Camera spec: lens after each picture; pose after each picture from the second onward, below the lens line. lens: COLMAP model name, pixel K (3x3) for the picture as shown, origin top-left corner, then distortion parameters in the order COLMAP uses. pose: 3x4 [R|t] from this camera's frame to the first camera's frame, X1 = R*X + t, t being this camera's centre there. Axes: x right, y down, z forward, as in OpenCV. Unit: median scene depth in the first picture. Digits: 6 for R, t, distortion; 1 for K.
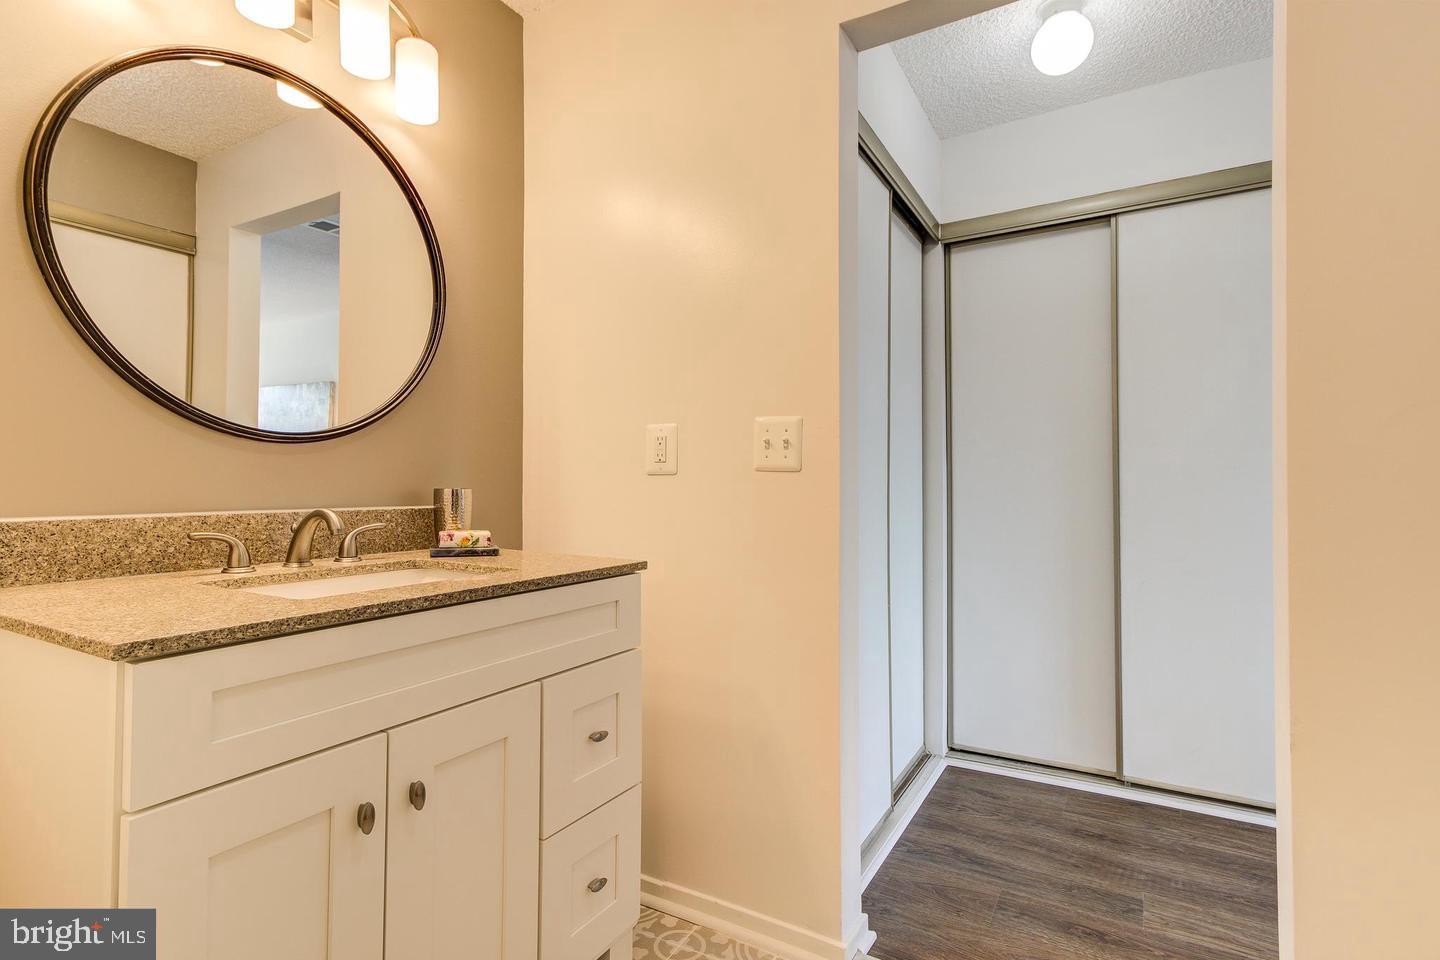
lens RADIAL K [[717.1, 0, 724.0], [0, 717.1, 483.4], [0, 0, 1]] dist [0.009146, 0.002497]
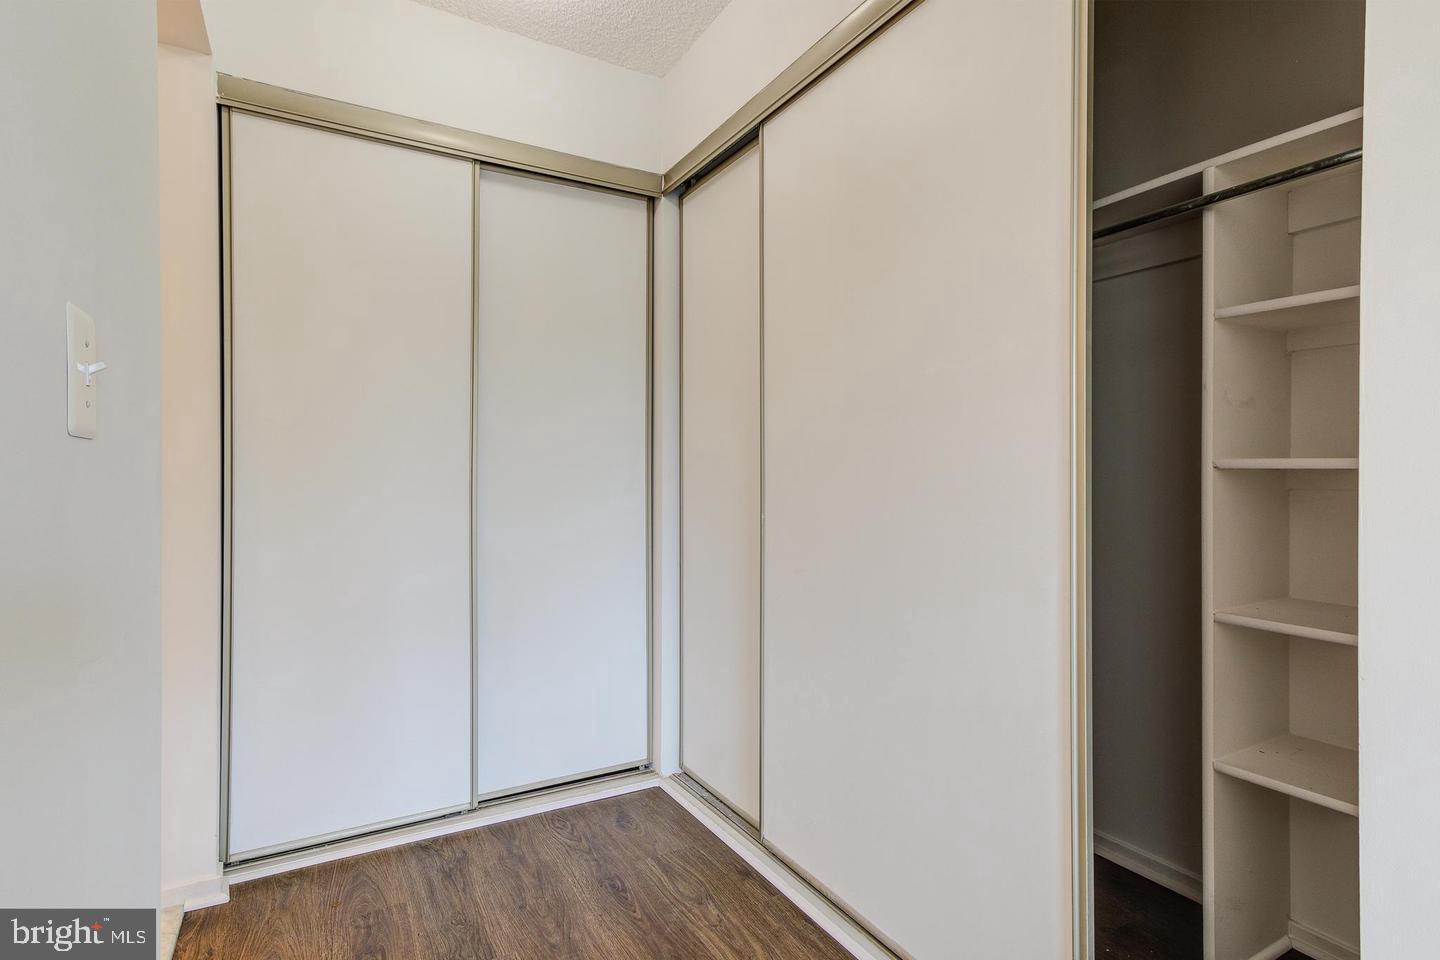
lens RADIAL K [[717.1, 0, 728.0], [0, 717.1, 480.7], [0, 0, 1]] dist [0.009146, 0.002497]
pose [[0.869059, -0.003127, -0.494698, 1.051413], [0.003733, 0.999993, 0.000236, 0.020310], [0.494694, -0.002052, 0.869065, 0.348779]]
